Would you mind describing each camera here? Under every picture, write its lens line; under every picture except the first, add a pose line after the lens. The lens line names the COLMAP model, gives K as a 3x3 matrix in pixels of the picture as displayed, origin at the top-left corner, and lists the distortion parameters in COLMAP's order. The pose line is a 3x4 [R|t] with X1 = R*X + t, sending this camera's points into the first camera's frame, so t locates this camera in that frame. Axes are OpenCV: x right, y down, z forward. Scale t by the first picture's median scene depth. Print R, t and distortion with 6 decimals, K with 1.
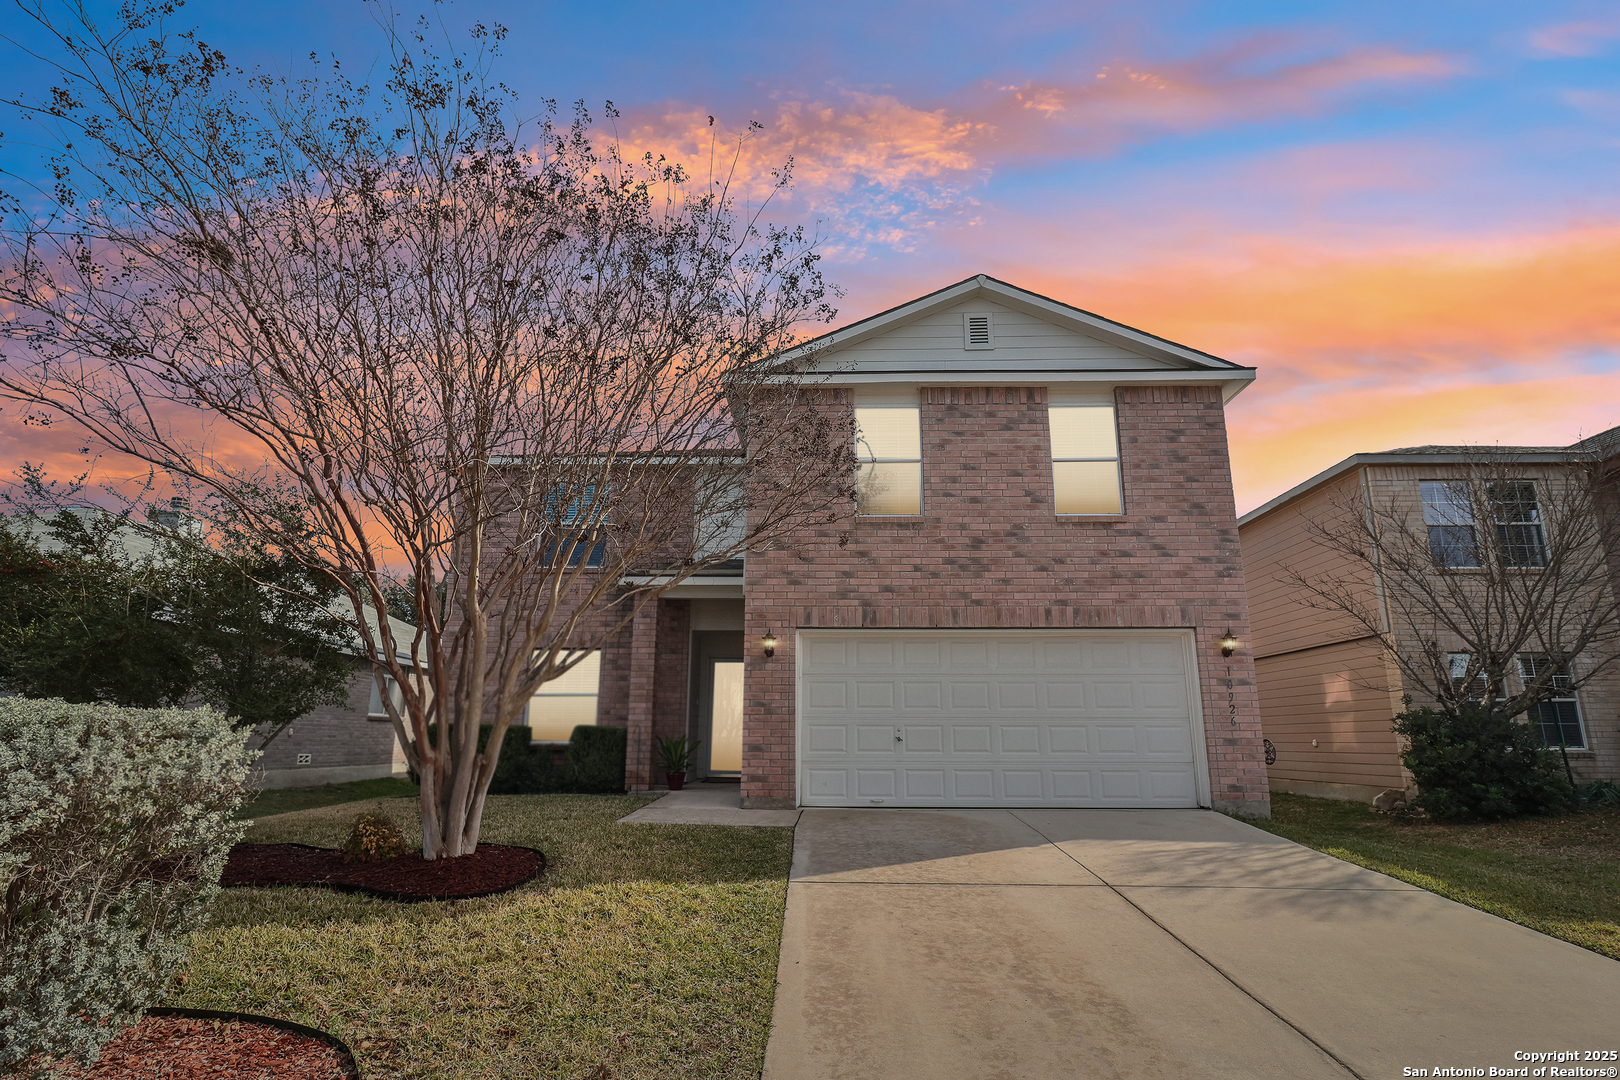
lens RADIAL K [[777.4, 0, 805.0], [0, 777.4, 549.5], [0, 0, 1]] dist [-0.000192, 0.000153]
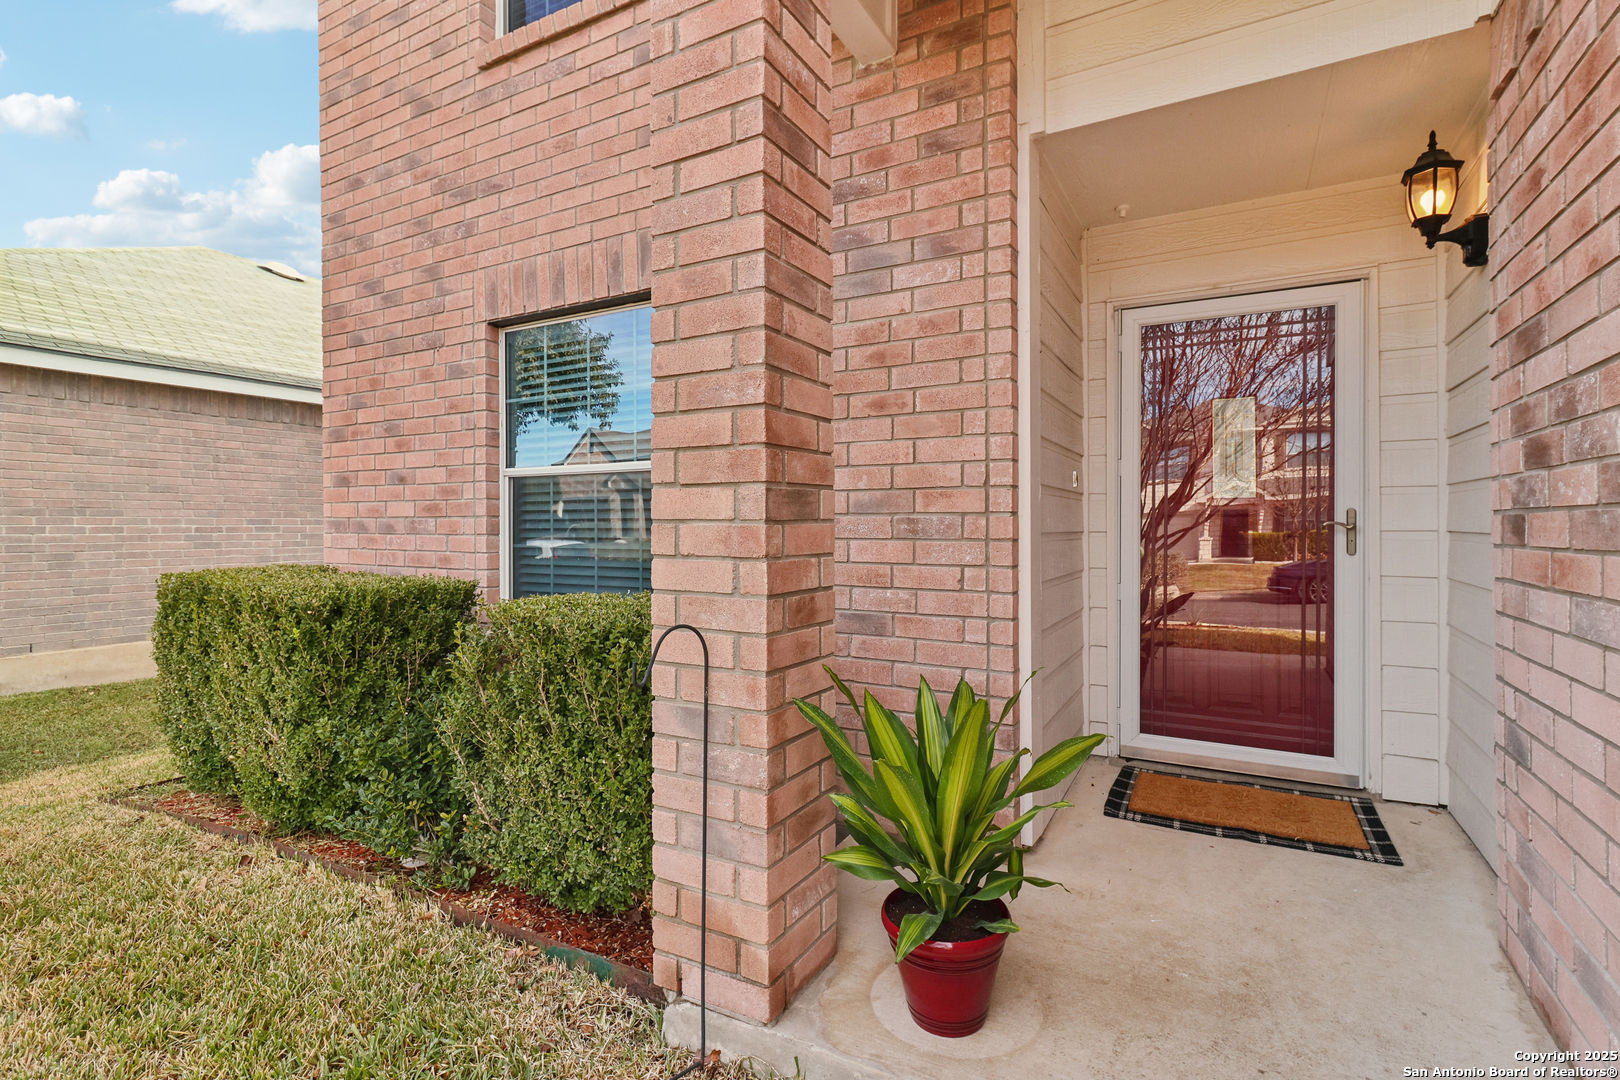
lens RADIAL K [[771.0, 0, 809.4], [0, 771.0, 527.6], [0, 0, 1]] dist [-0.000831, -0.000261]
pose [[0.887886, -0.007698, -0.460000, -0.111819], [0.118381, 0.970015, 0.212265, 0.165638], [0.444573, -0.242922, 0.862174, 0.829680]]
